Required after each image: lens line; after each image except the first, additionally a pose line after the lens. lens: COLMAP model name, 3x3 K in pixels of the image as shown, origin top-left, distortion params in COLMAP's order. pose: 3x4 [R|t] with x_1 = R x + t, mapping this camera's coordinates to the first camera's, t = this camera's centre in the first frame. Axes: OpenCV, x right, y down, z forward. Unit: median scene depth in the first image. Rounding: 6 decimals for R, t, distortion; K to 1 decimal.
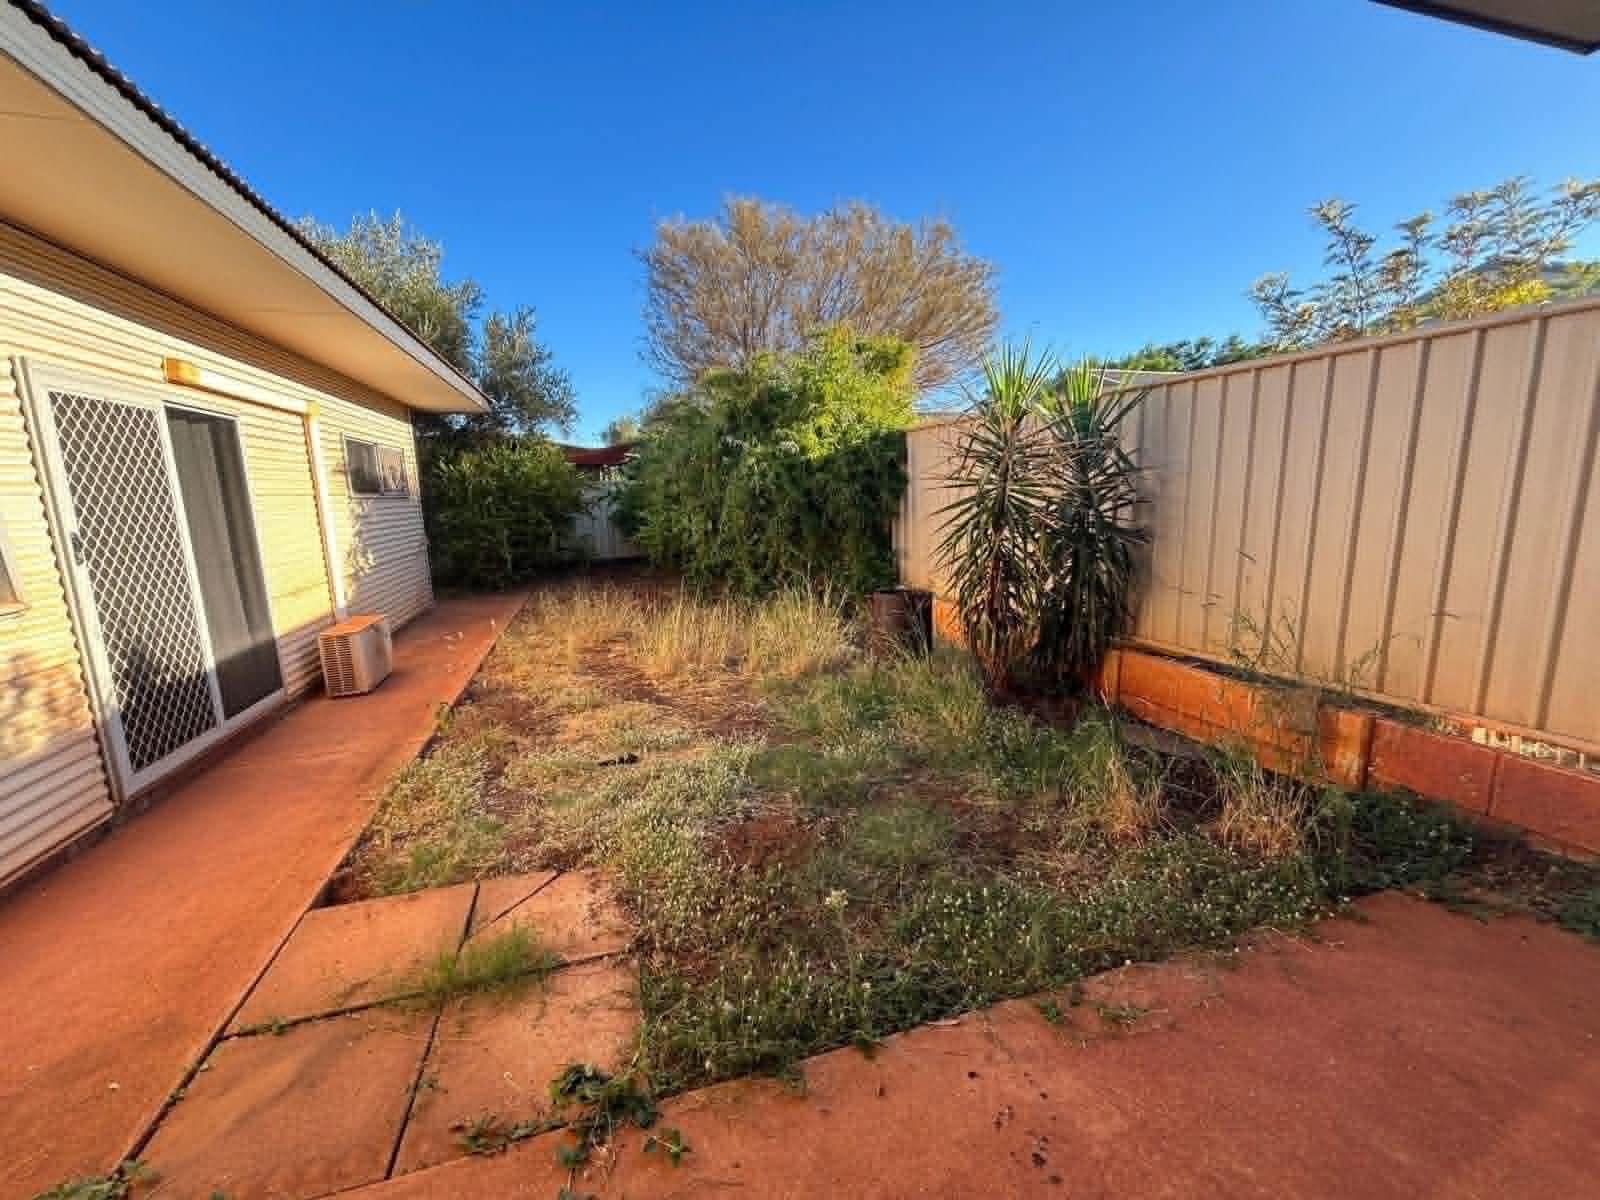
lens RADIAL K [[641.2, 0, 799.9], [0, 641.2, 605.1], [0, 0, 1]] dist [-0.003171, -0.001221]
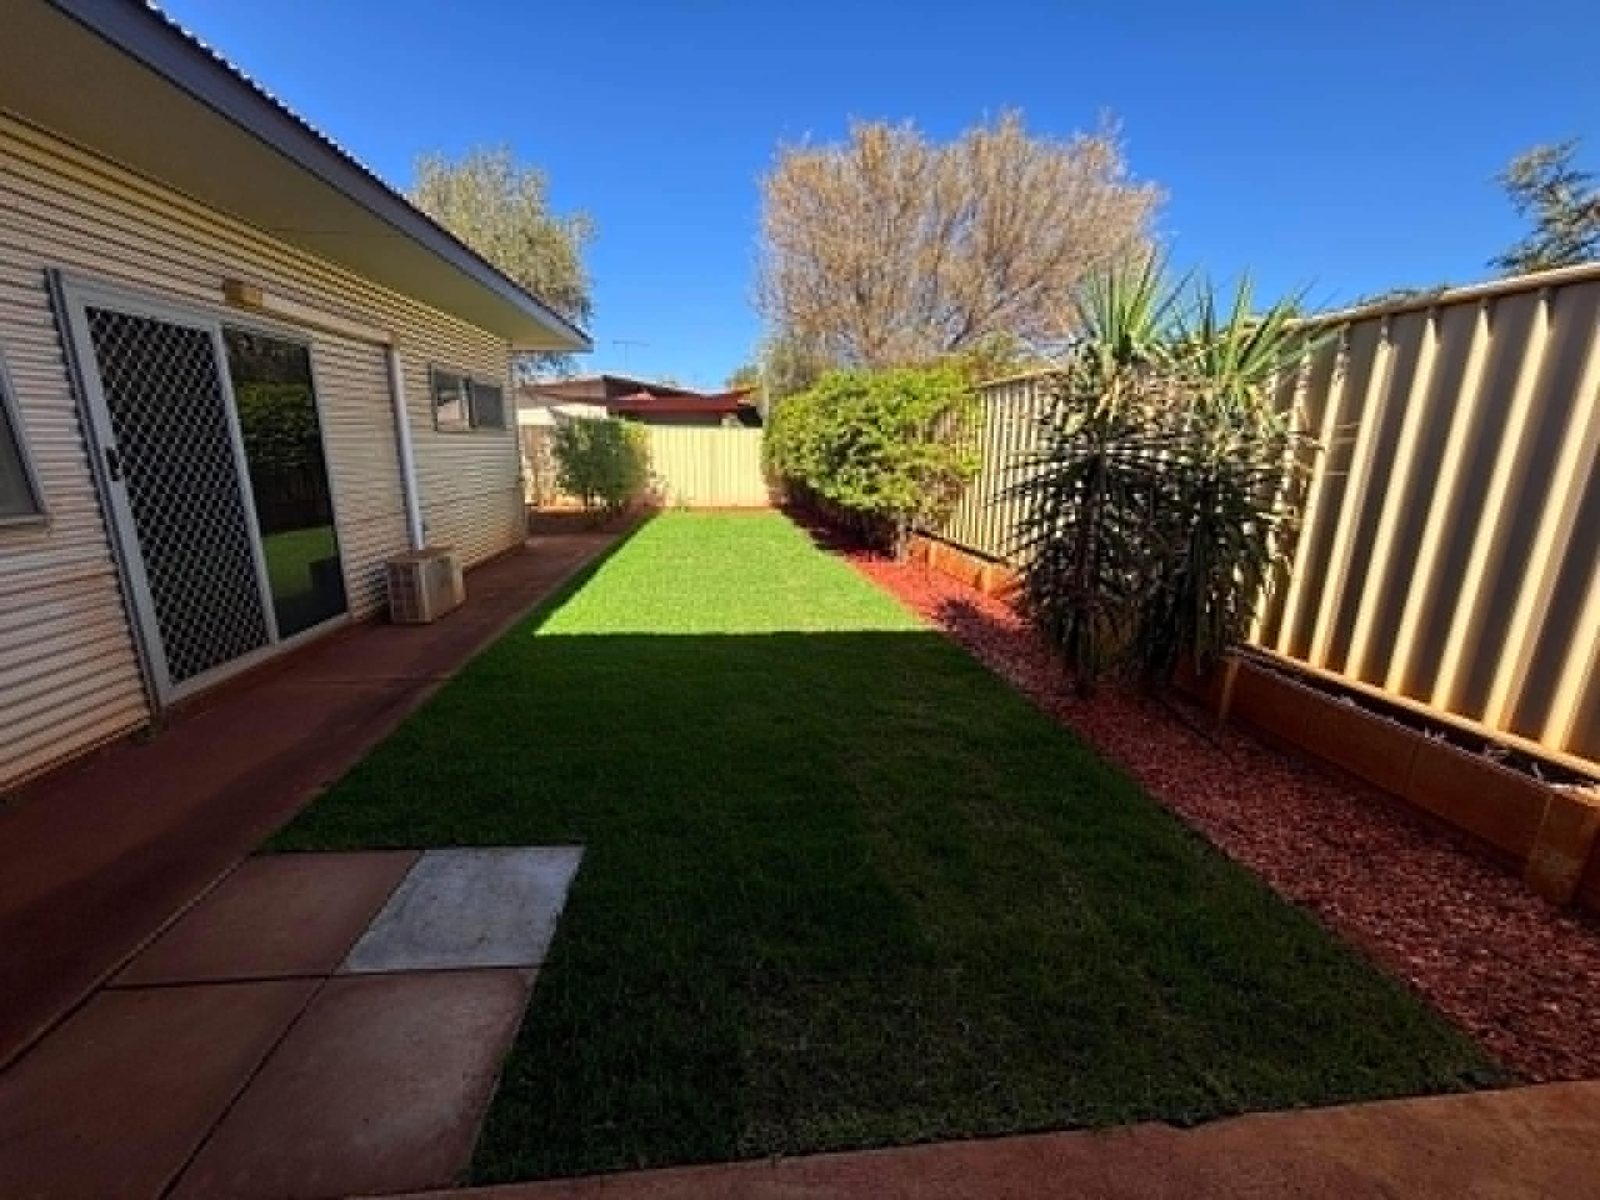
lens RADIAL K [[641.2, 0, 798.4], [0, 641.2, 604.2], [0, 0, 1]] dist [-0.003171, -0.001221]
pose [[0.978737, 0.088961, -0.184825, 0.140776], [-0.076379, 0.994320, 0.074128, -0.022729], [0.190369, -0.058435, 0.979972, 0.171275]]
